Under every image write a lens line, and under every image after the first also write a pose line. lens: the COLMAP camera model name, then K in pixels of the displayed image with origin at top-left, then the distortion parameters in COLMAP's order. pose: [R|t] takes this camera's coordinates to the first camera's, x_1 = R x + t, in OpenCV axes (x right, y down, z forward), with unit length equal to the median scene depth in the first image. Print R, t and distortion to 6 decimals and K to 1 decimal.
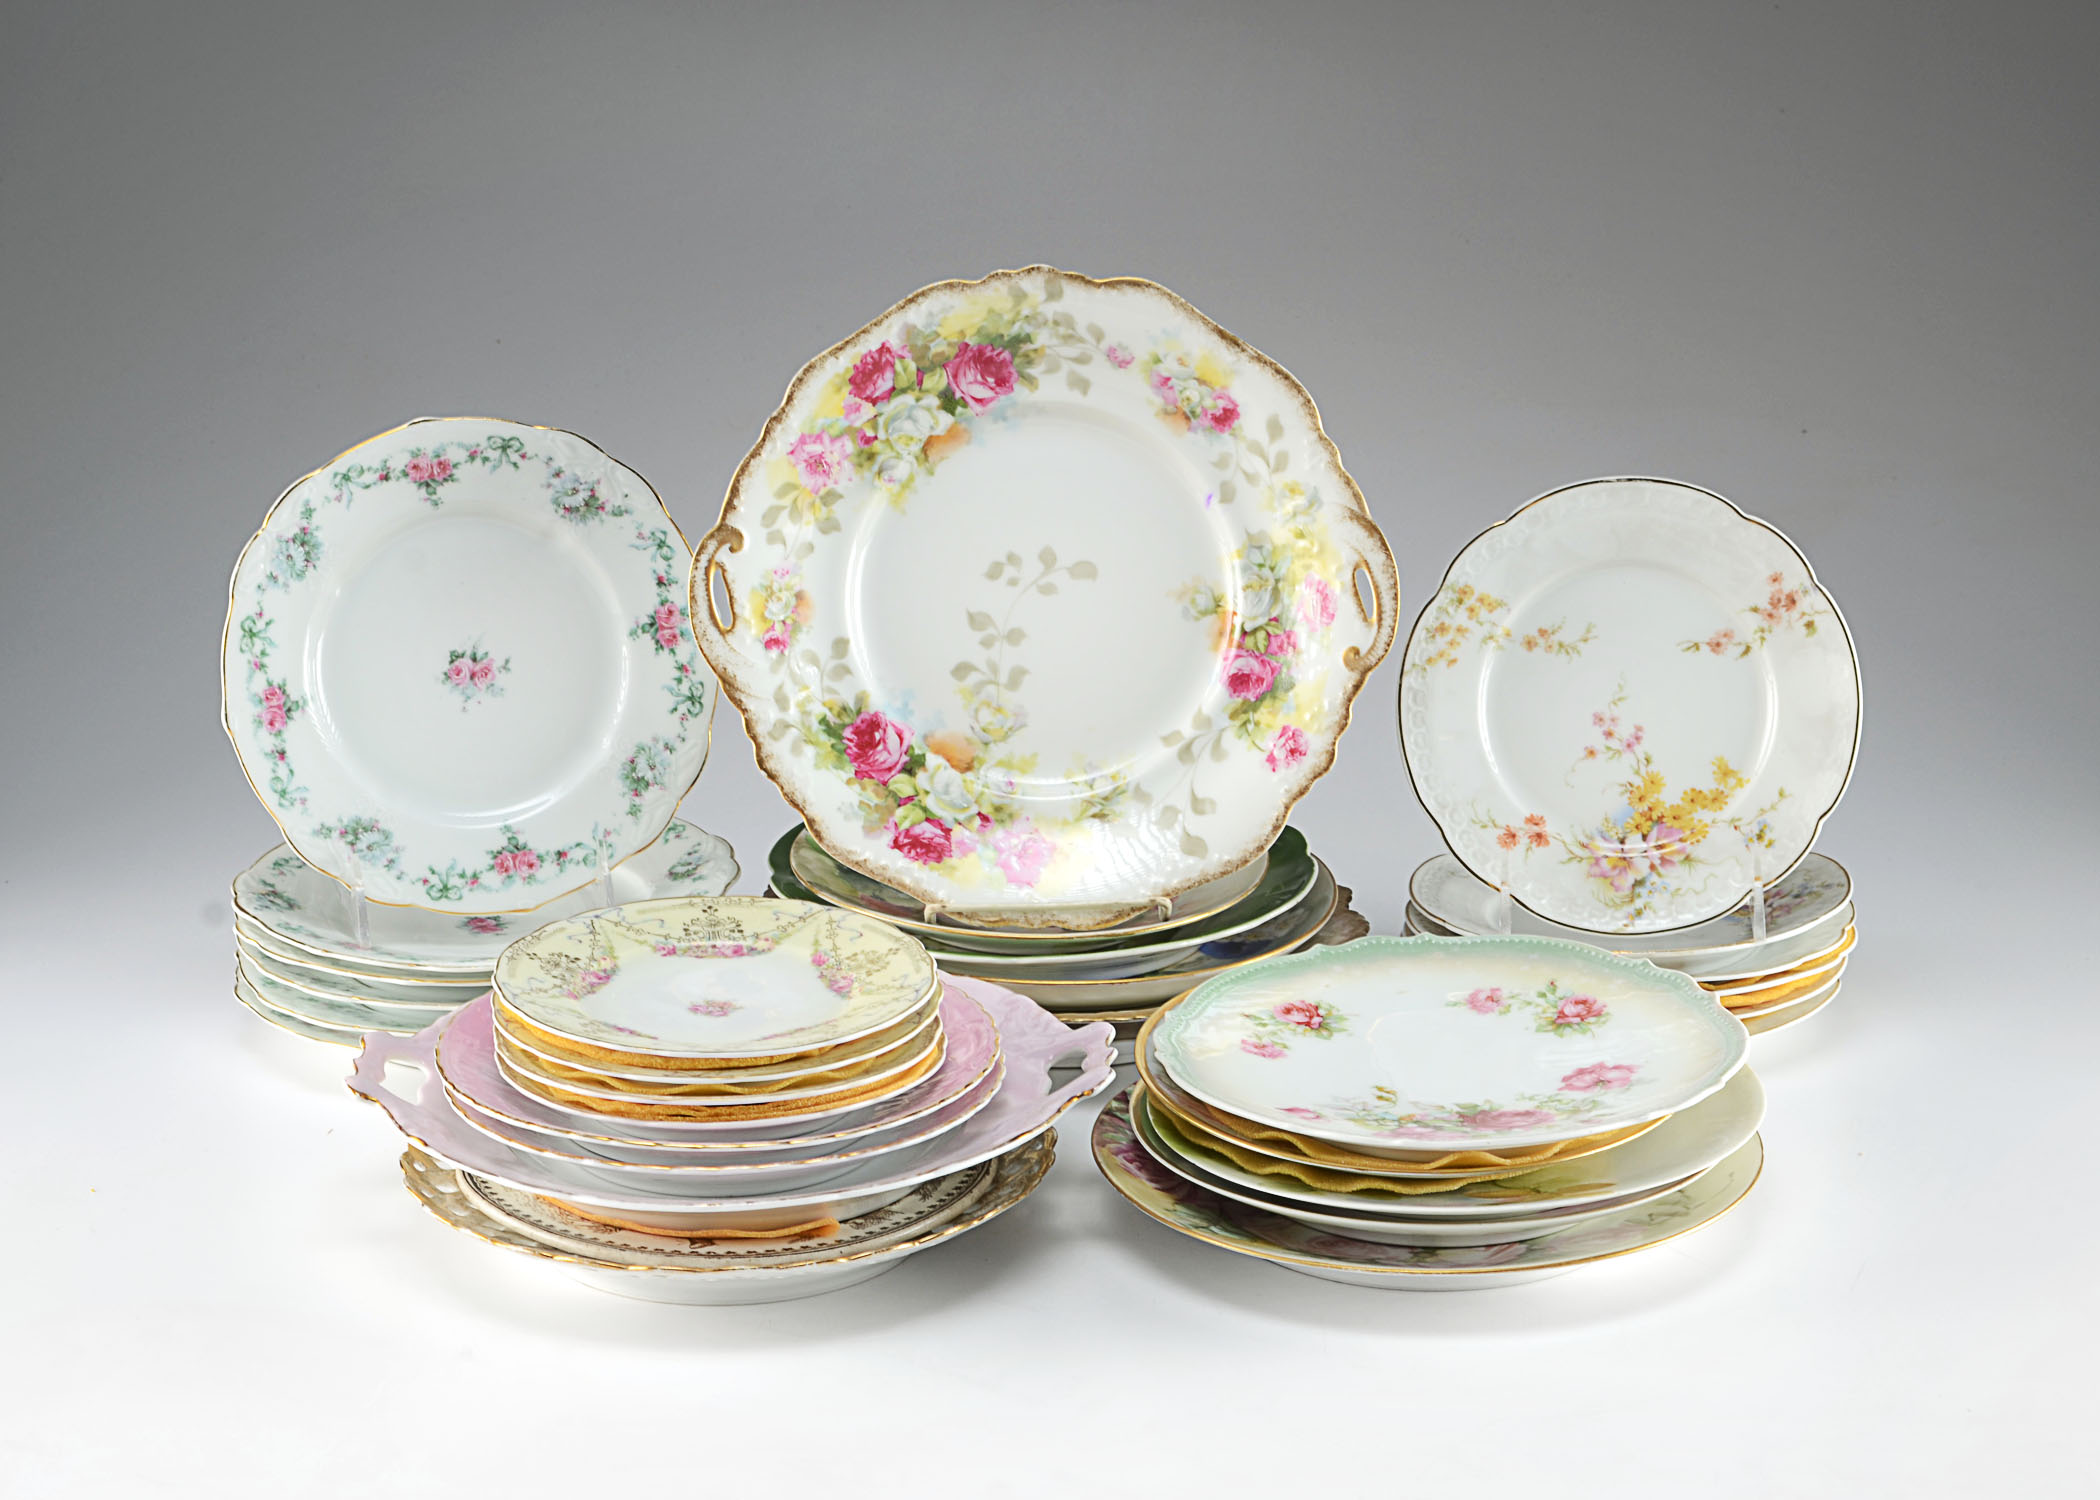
lens RADIAL K [[4582.1, 0, 1053.0], [0, 4582.1, 755.2], [0, 0, 1]] dist [0.329828, 0.000000]
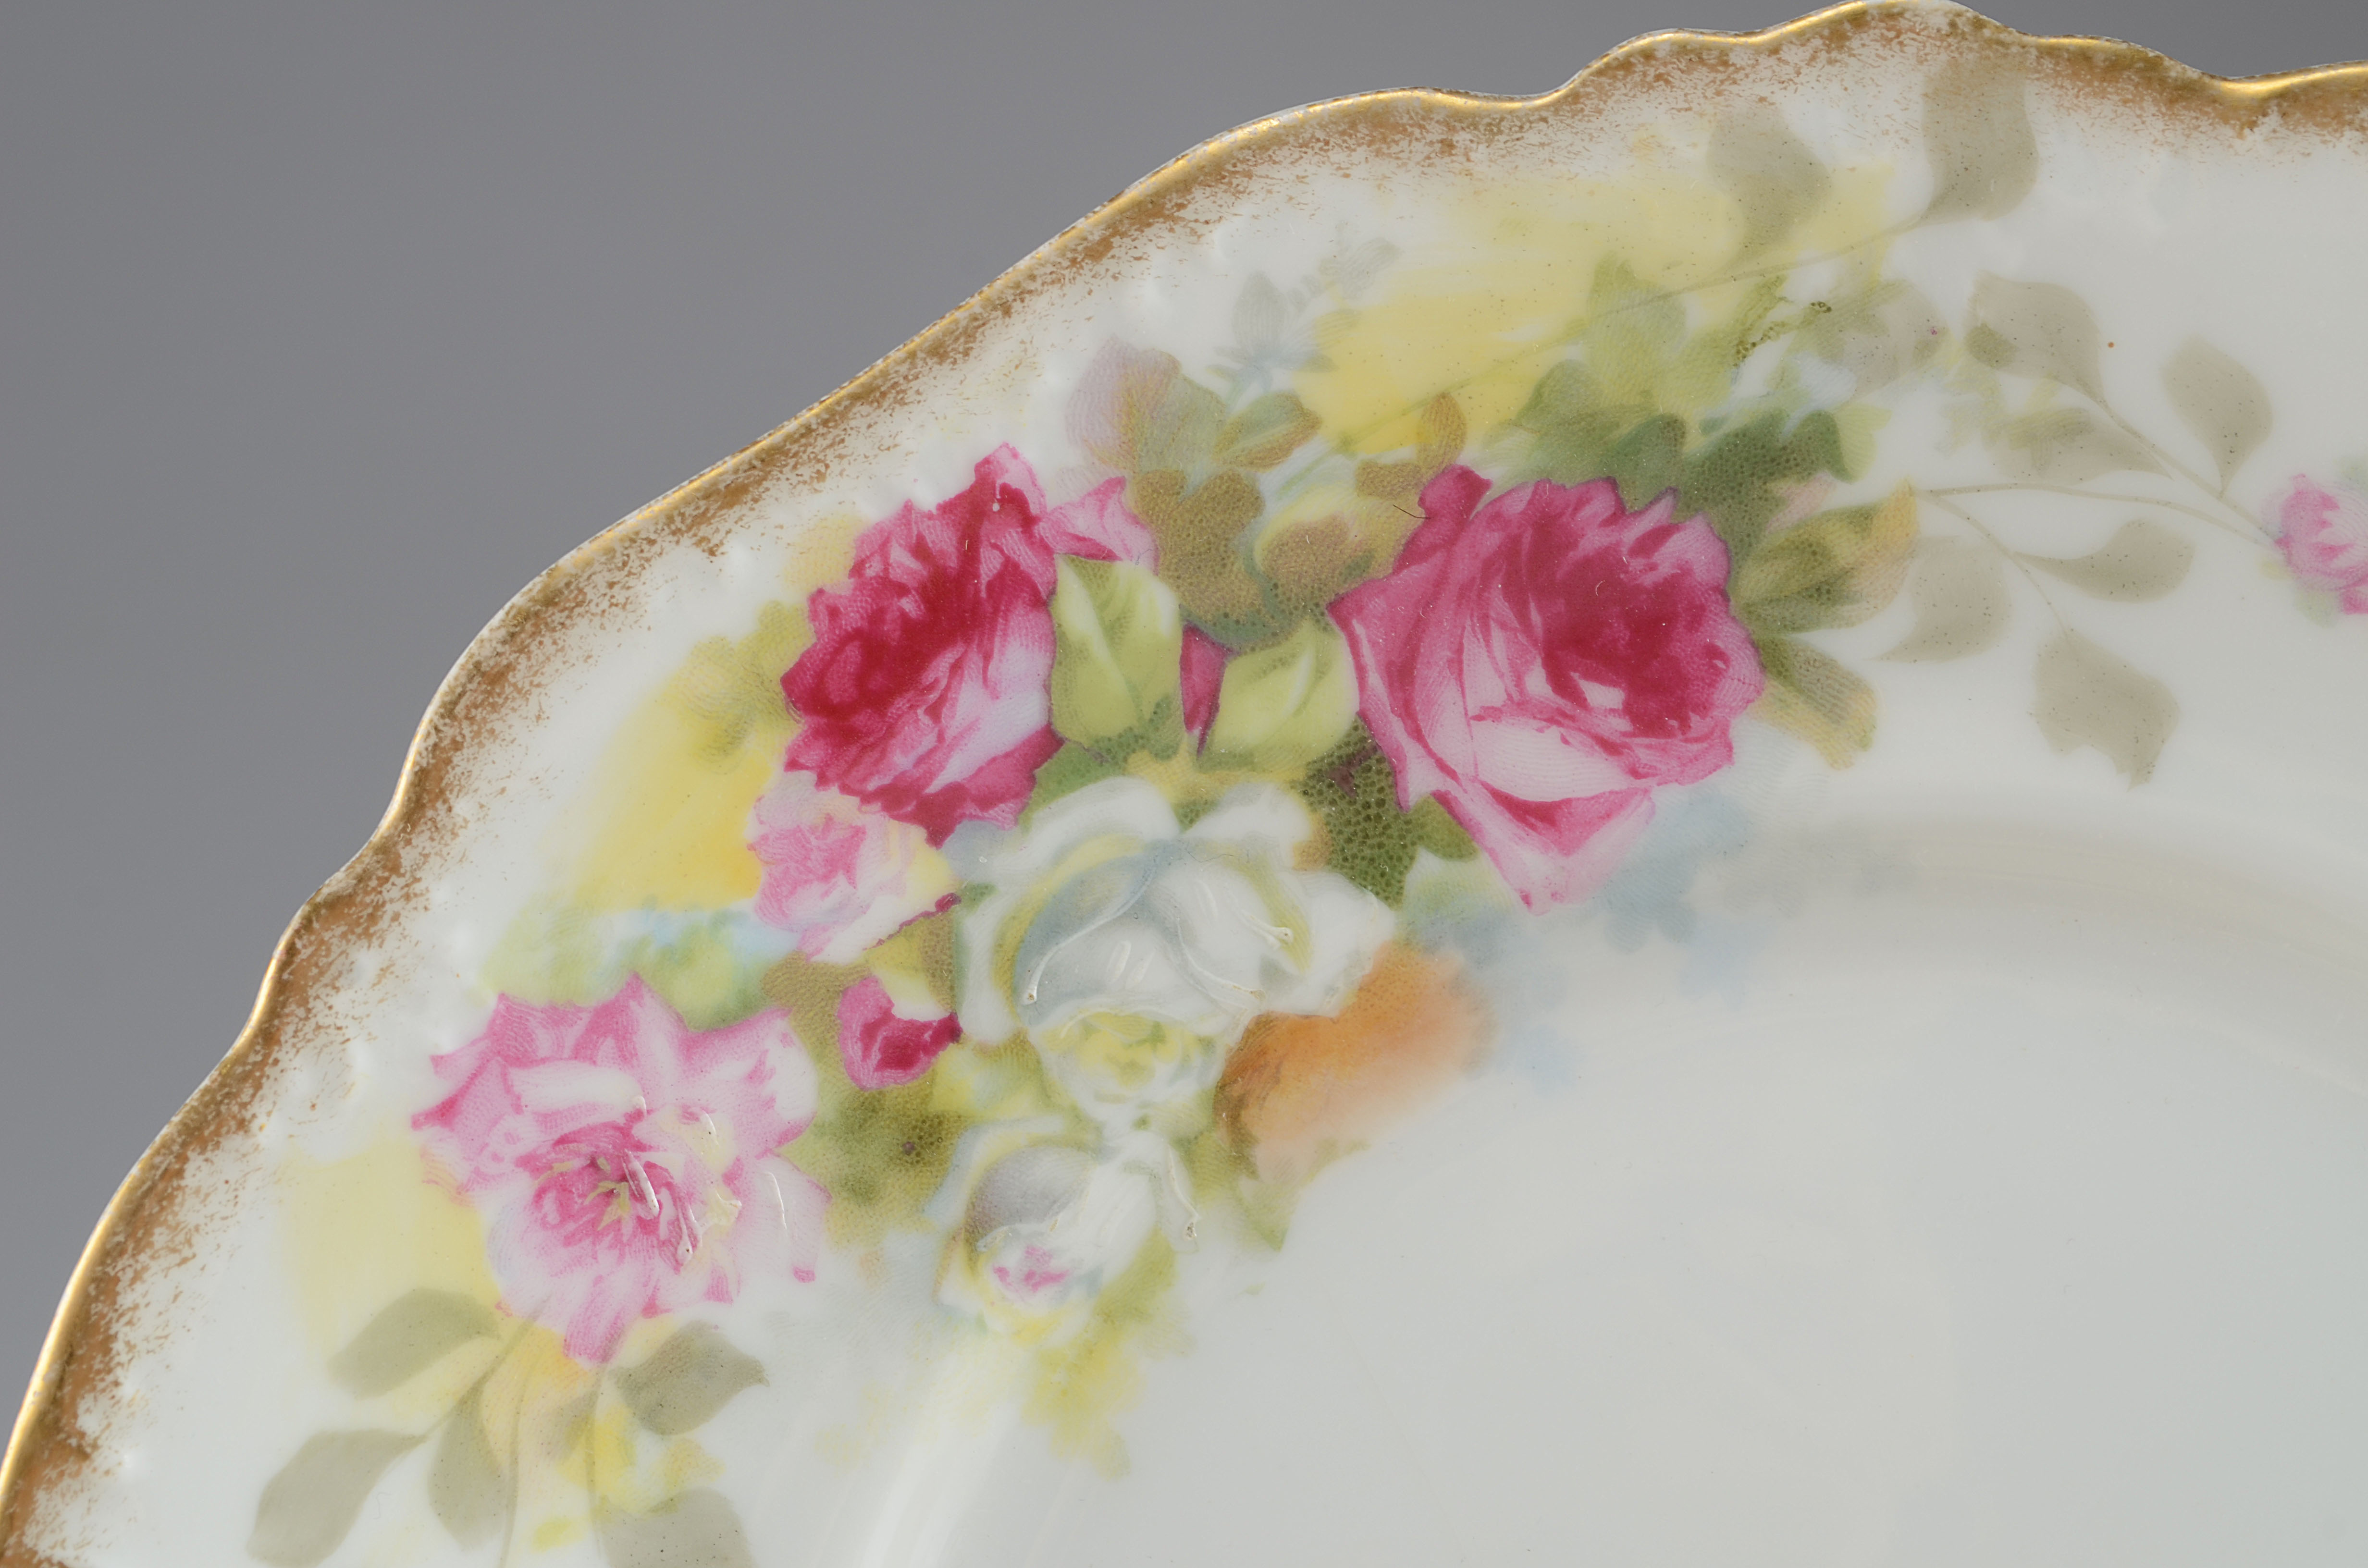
lens RADIAL K [[4936.7, 0, 1186.5], [0, 4936.7, 786.1], [0, 0, 1]] dist [0.077960, 0.000000]
pose [[0.999662, -0.015751, -0.020698, -0.025862], [0.011633, 0.982508, -0.185859, -0.043770], [0.023263, 0.185555, 0.982358, 0.822140]]
